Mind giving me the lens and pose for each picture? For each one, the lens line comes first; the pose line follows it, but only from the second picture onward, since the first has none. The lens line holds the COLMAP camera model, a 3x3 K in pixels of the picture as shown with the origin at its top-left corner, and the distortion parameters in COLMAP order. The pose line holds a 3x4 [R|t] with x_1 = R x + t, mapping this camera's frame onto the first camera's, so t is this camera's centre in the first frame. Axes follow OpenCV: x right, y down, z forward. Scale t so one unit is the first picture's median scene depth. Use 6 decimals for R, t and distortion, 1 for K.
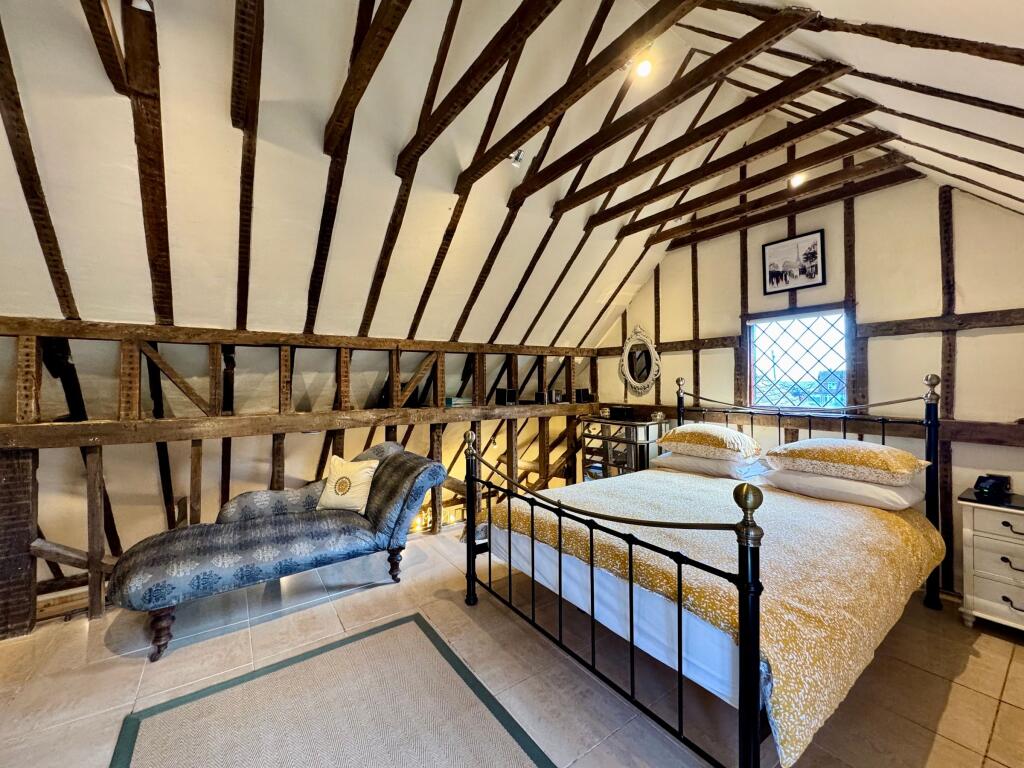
lens RADIAL K [[406.3, 0, 509.0], [0, 406.3, 387.1], [0, 0, 1]] dist [-0.003966, 0.000500]
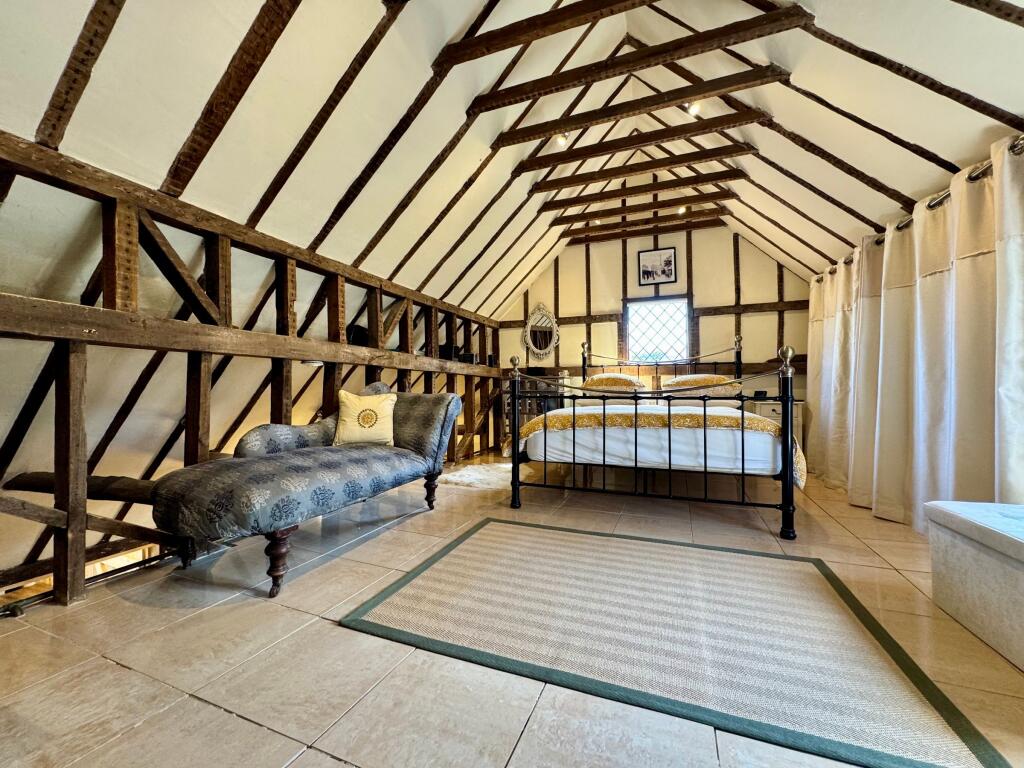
lens RADIAL K [[406.3, 0, 510.6], [0, 406.3, 385.0], [0, 0, 1]] dist [-0.003966, 0.000500]
pose [[0.839965, 0.010939, 0.542531, -0.600815], [0.001967, 0.999729, -0.023203, 0.178131], [-0.542637, 0.020557, 0.839716, 0.035409]]
